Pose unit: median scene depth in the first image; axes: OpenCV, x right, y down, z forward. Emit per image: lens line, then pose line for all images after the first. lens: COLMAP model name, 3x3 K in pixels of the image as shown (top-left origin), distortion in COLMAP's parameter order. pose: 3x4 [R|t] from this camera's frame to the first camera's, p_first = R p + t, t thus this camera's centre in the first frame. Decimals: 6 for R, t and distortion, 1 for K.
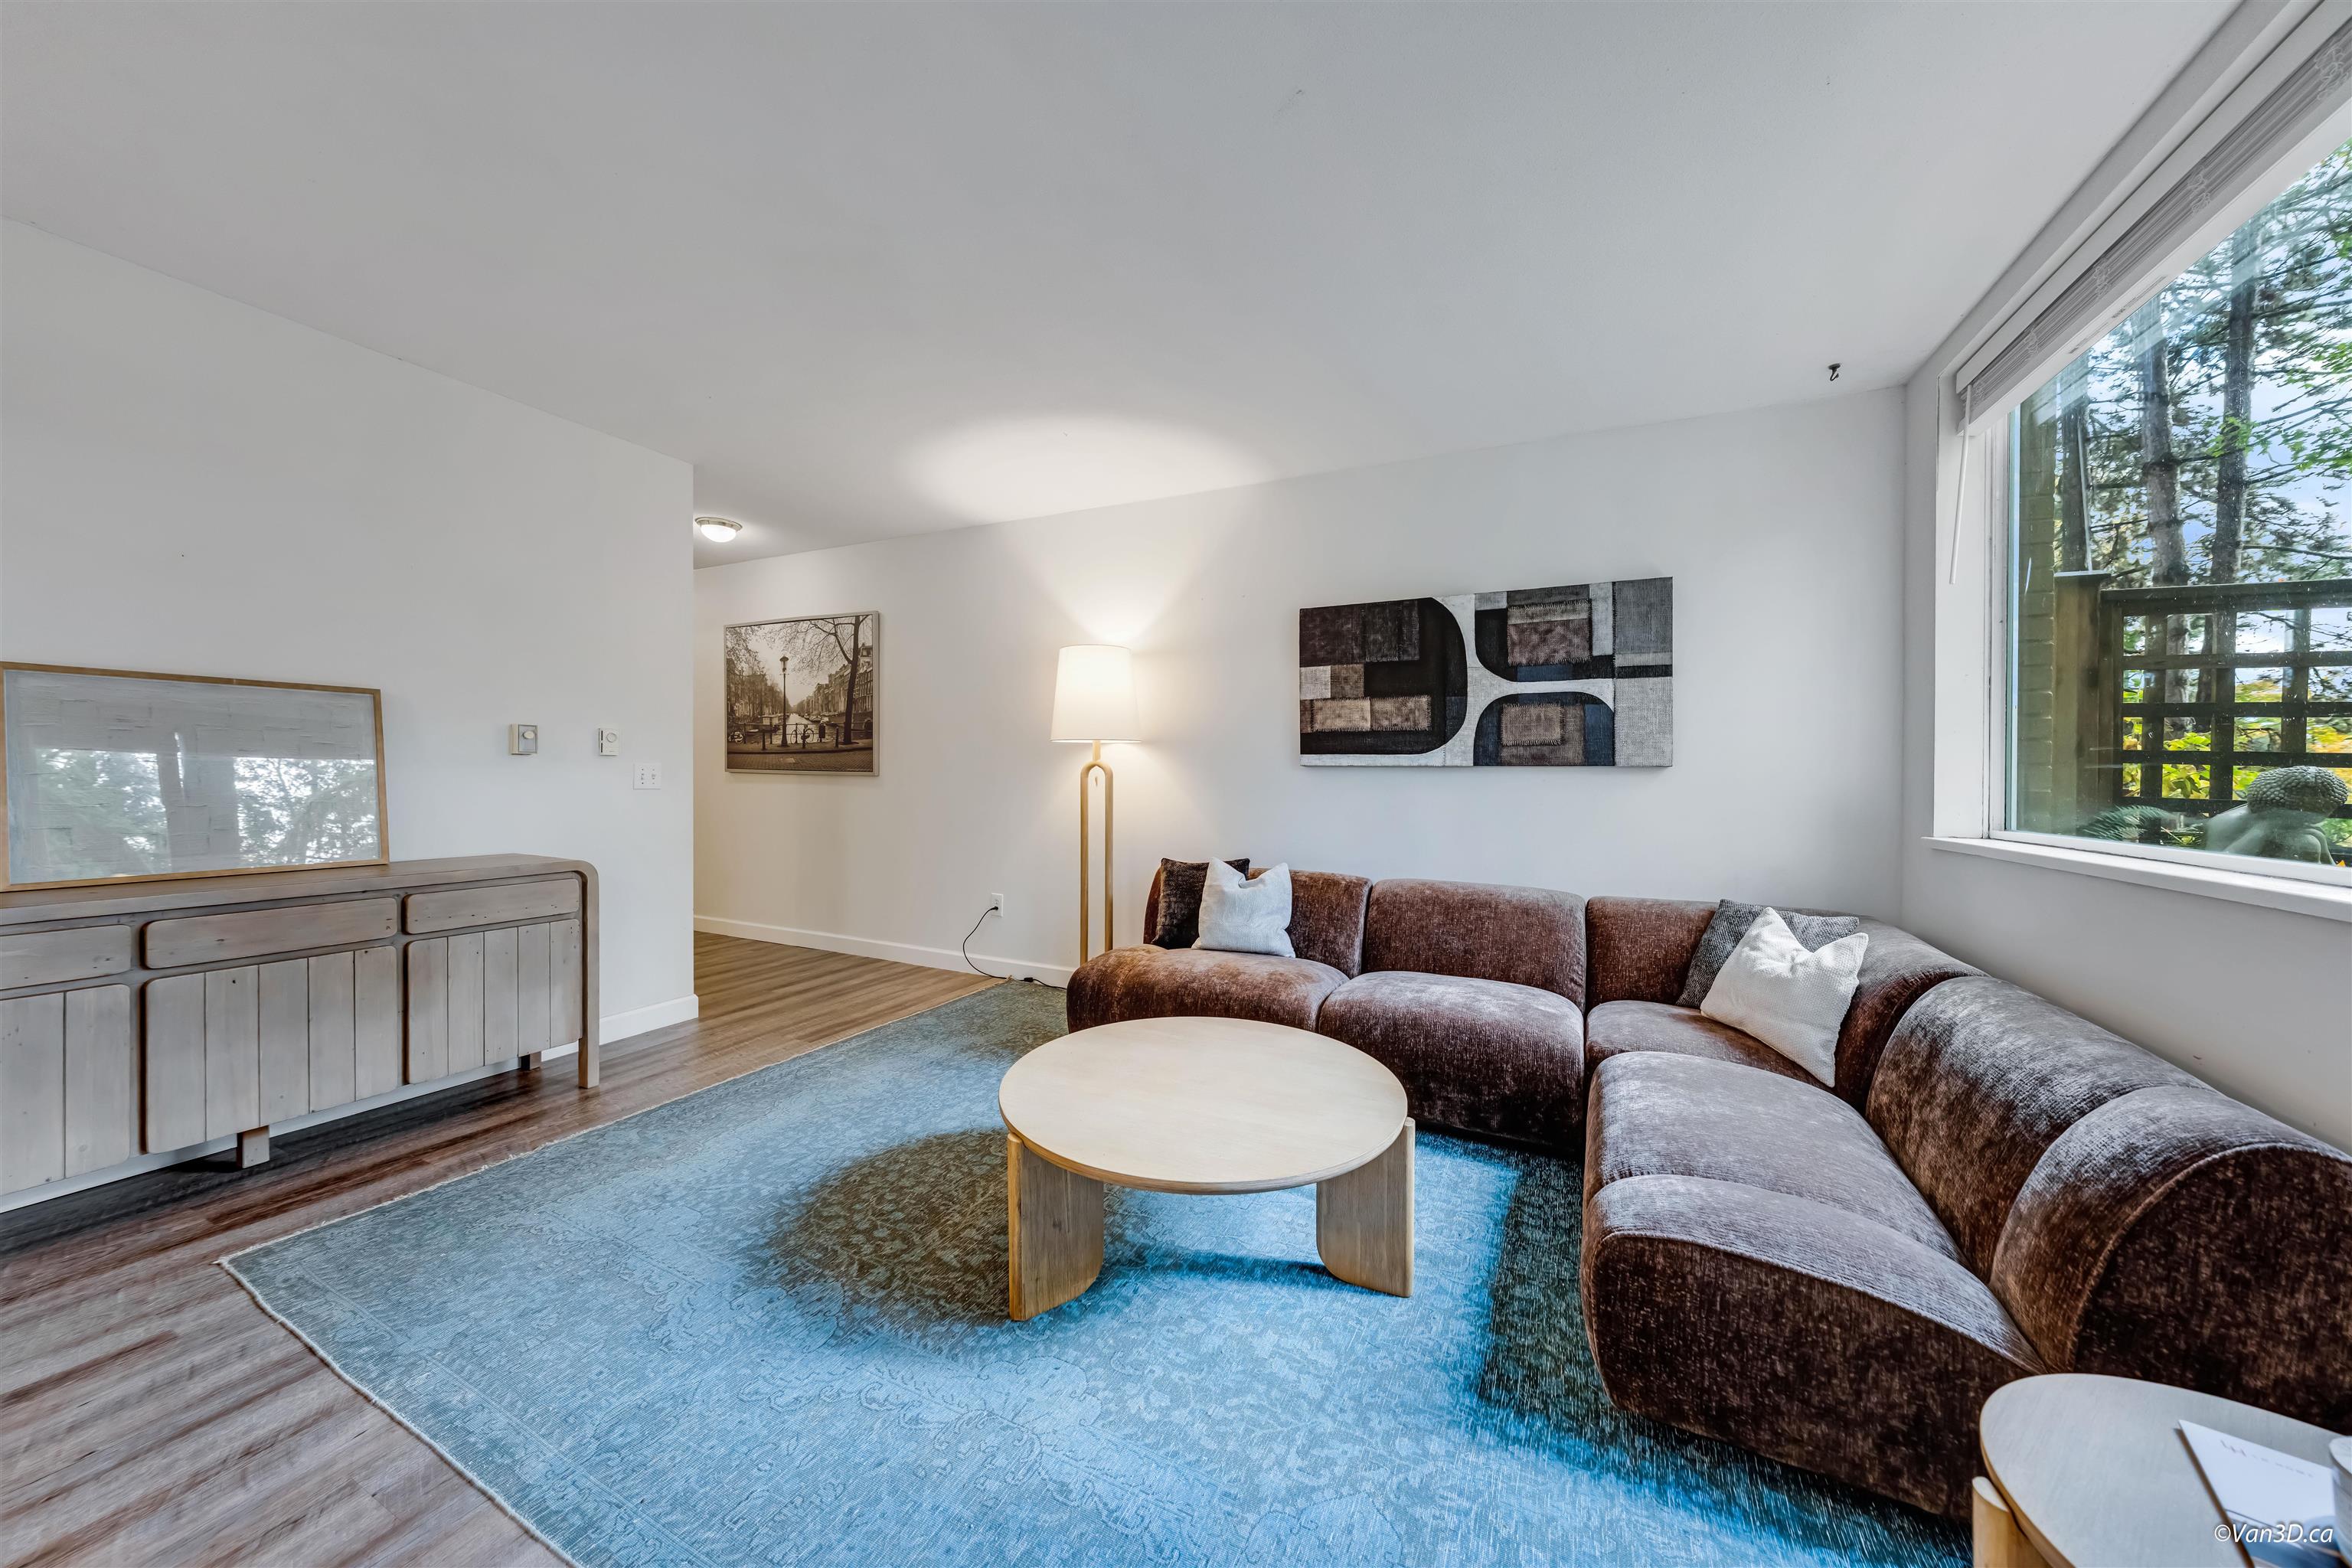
lens RADIAL K [[795.1, 0, 1193.6], [0, 795.1, 783.0], [0, 0, 1]] dist [-0.002852, 0.001261]
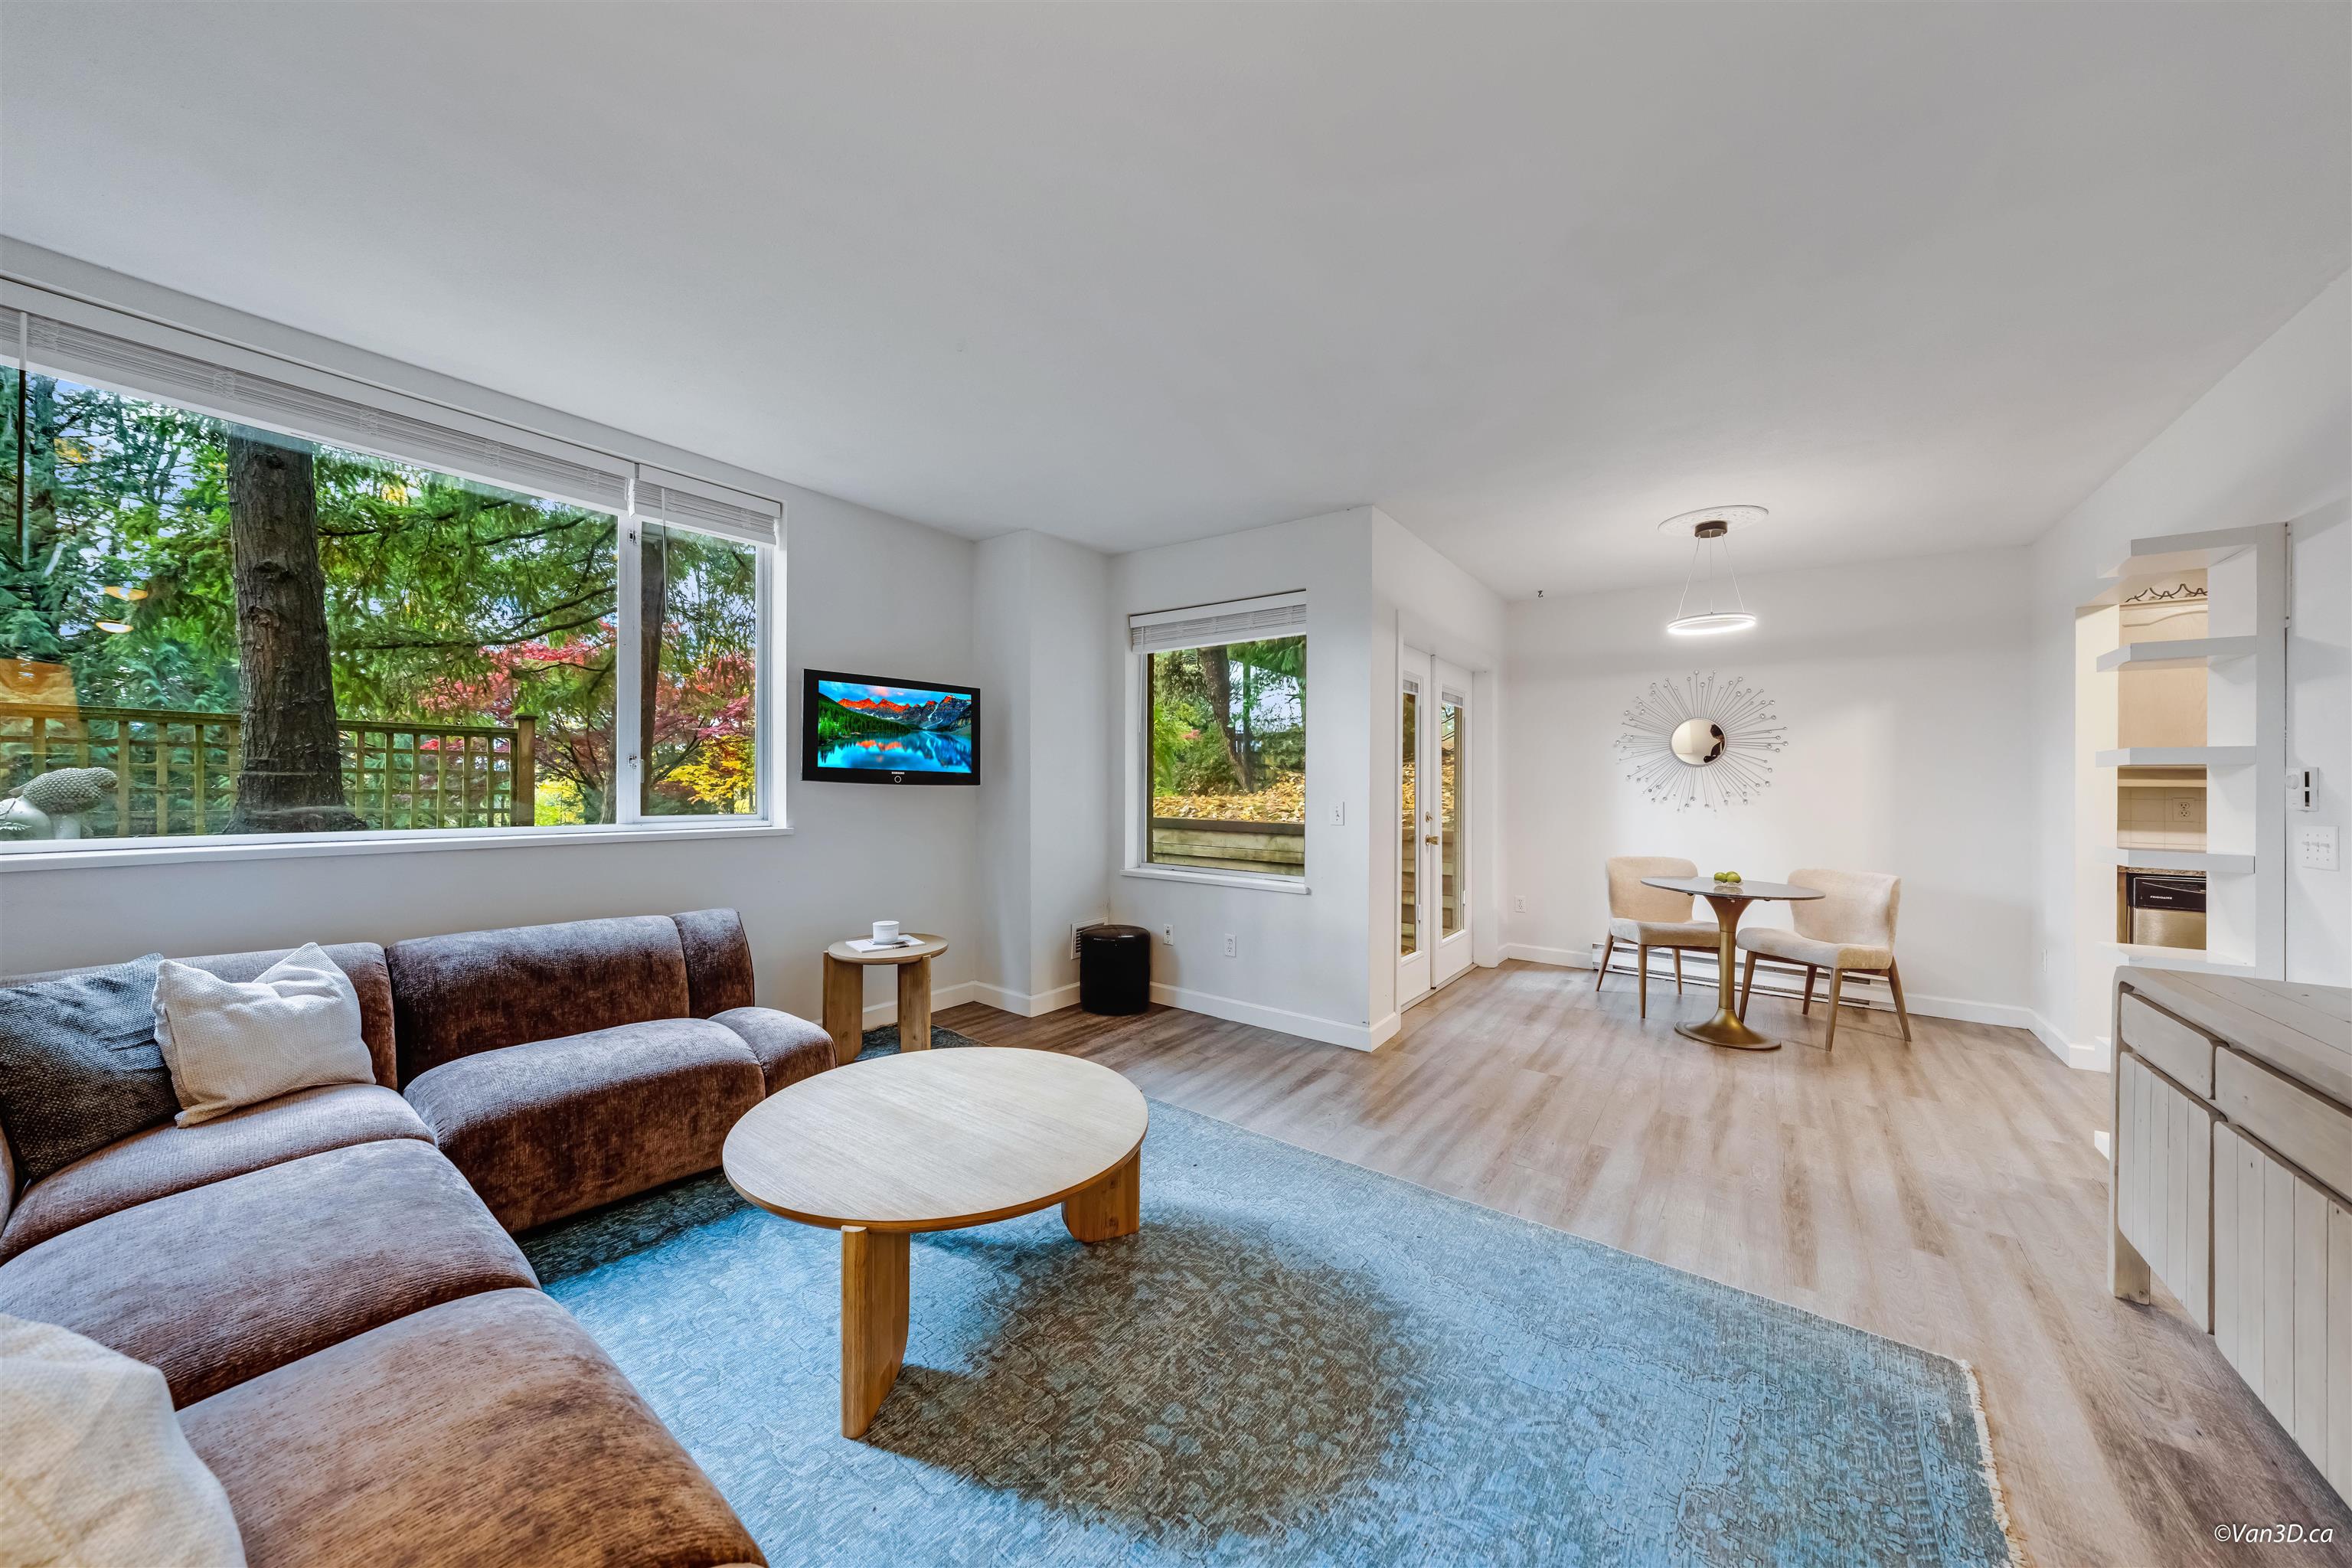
lens RADIAL K [[795.1, 0, 1173.8], [0, 795.1, 773.6], [0, 0, 1]] dist [-0.002852, 0.001261]
pose [[-0.978507, -0.025546, 0.204625, -0.285754], [-0.024681, 0.999672, 0.006778, -0.039806], [-0.204731, 0.001582, -0.978817, 1.209190]]
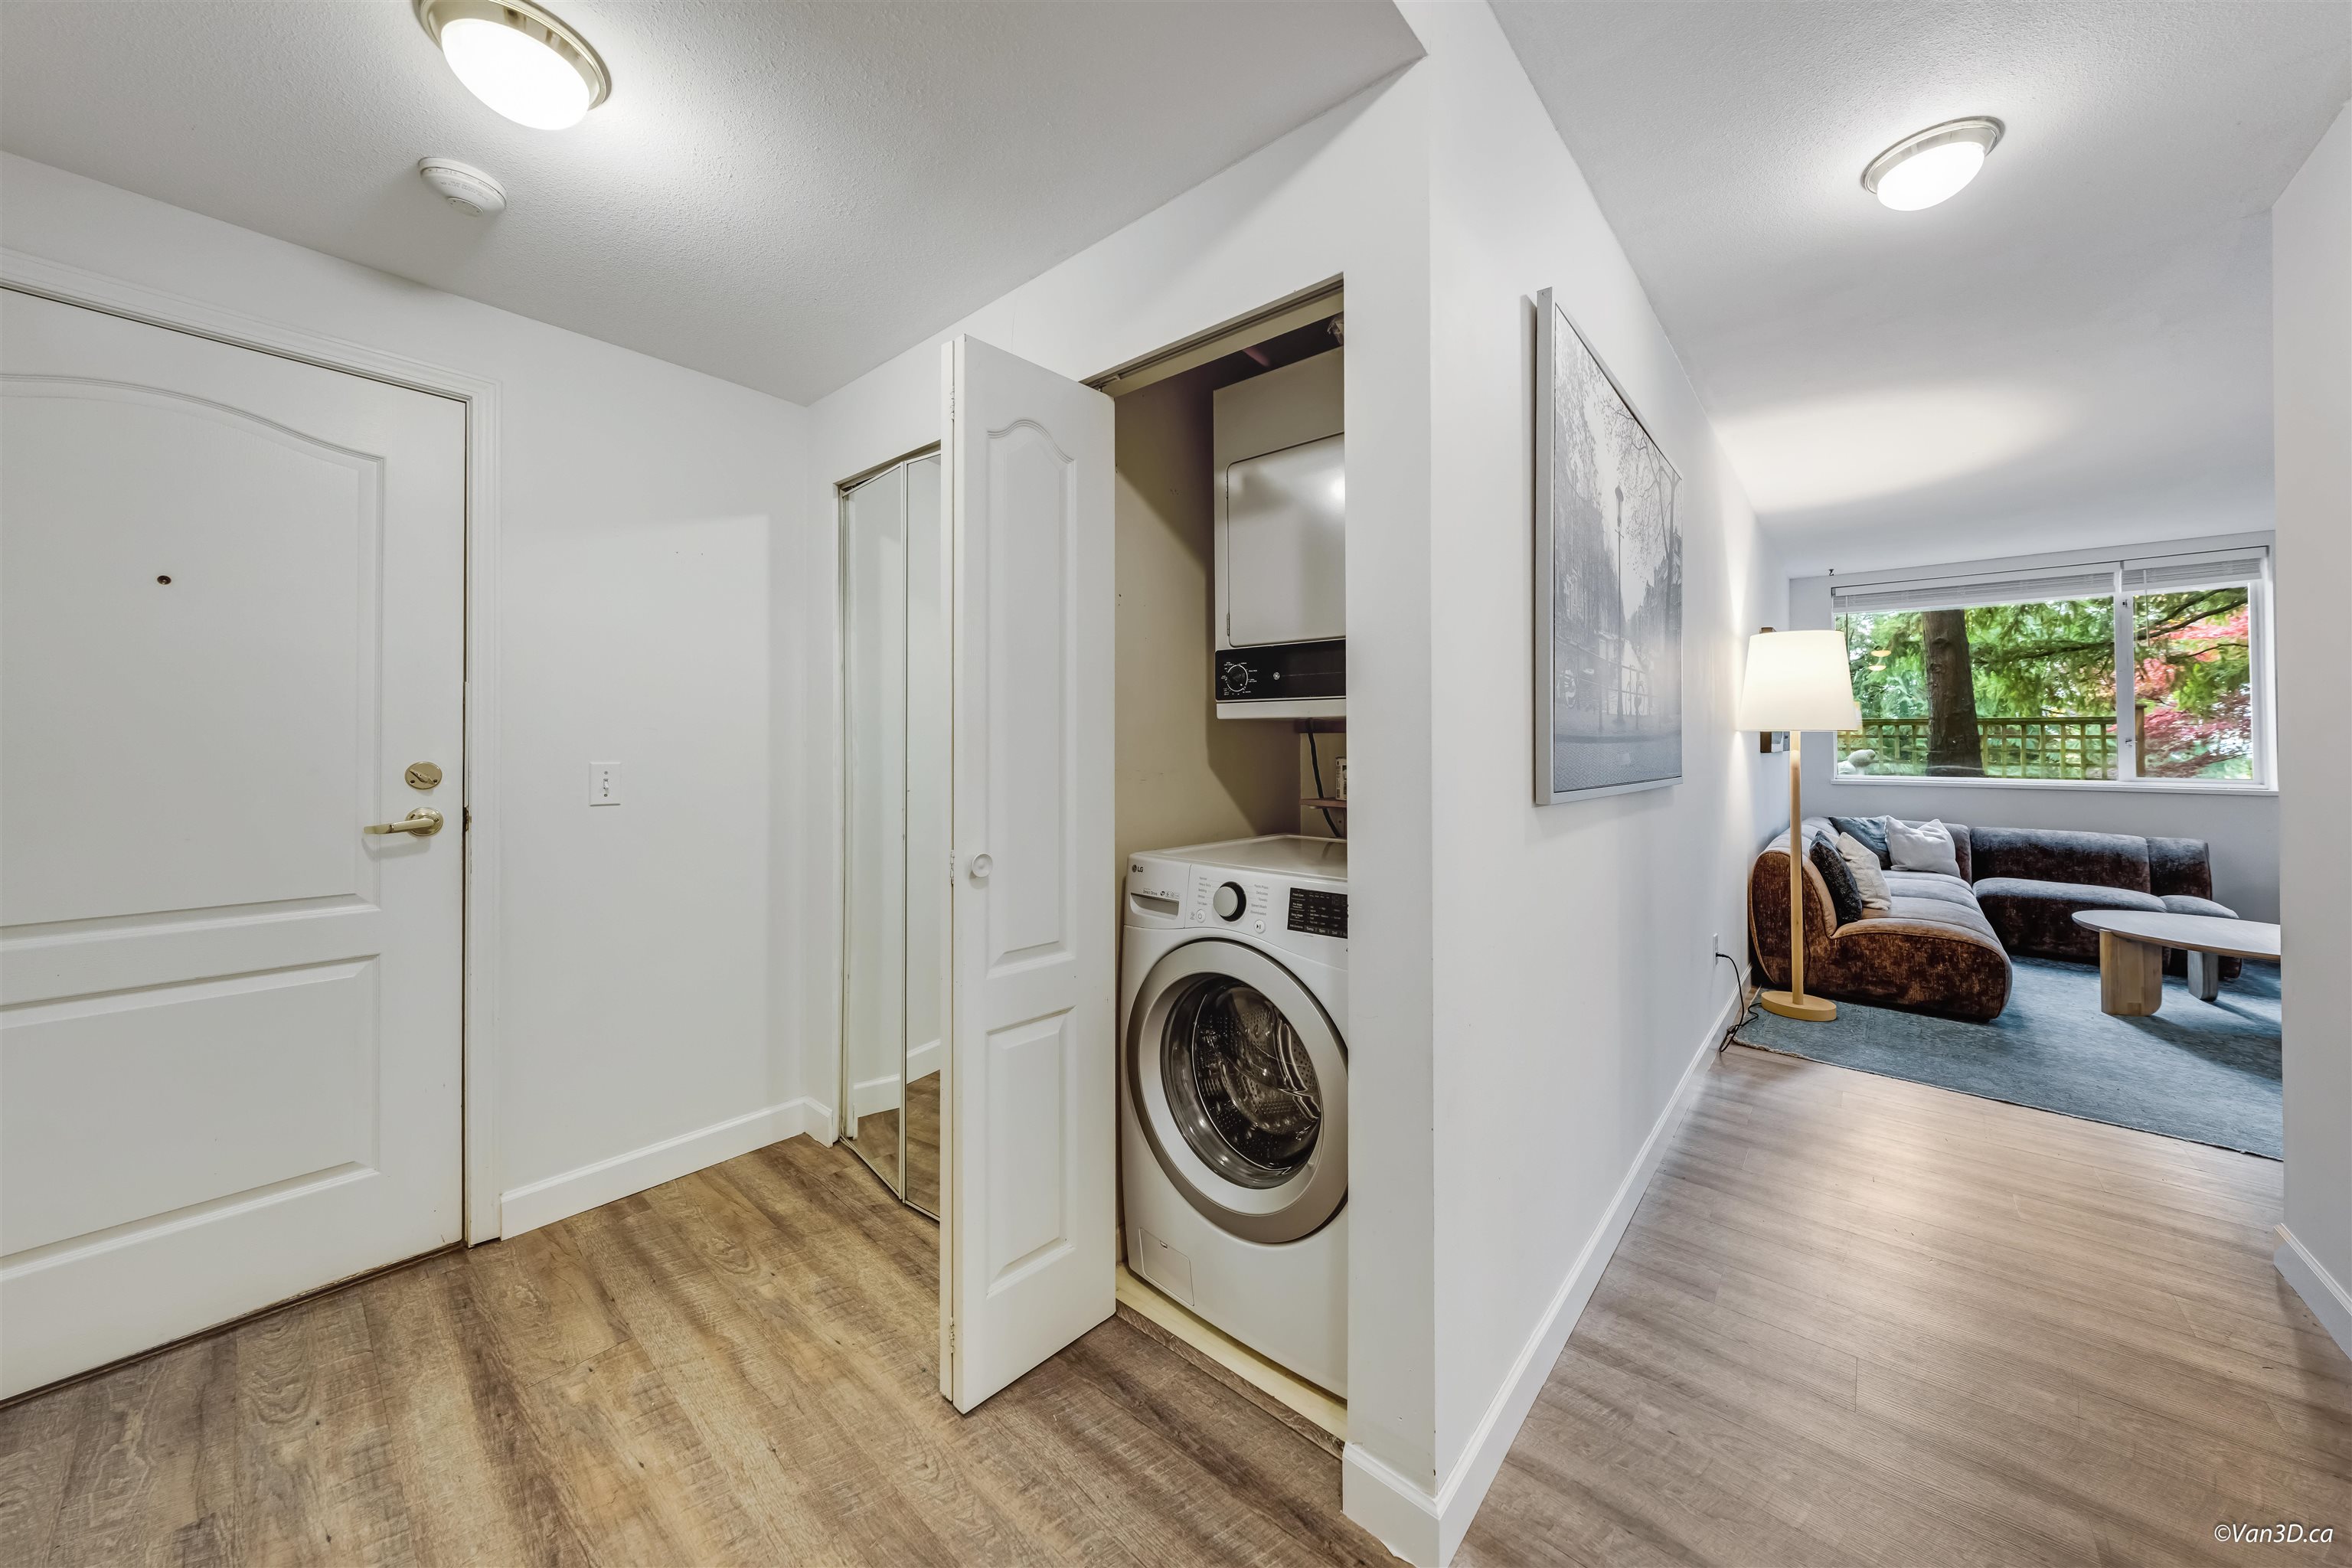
lens RADIAL K [[795.1, 0, 1208.4], [0, 795.1, 736.1], [0, 0, 1]] dist [-0.002852, 0.001261]
pose [[0.270063, -0.003187, 0.962837, -1.491554], [0.012410, 0.999923, -0.000172, -0.067952], [-0.962763, 0.011995, 0.270081, 1.737331]]
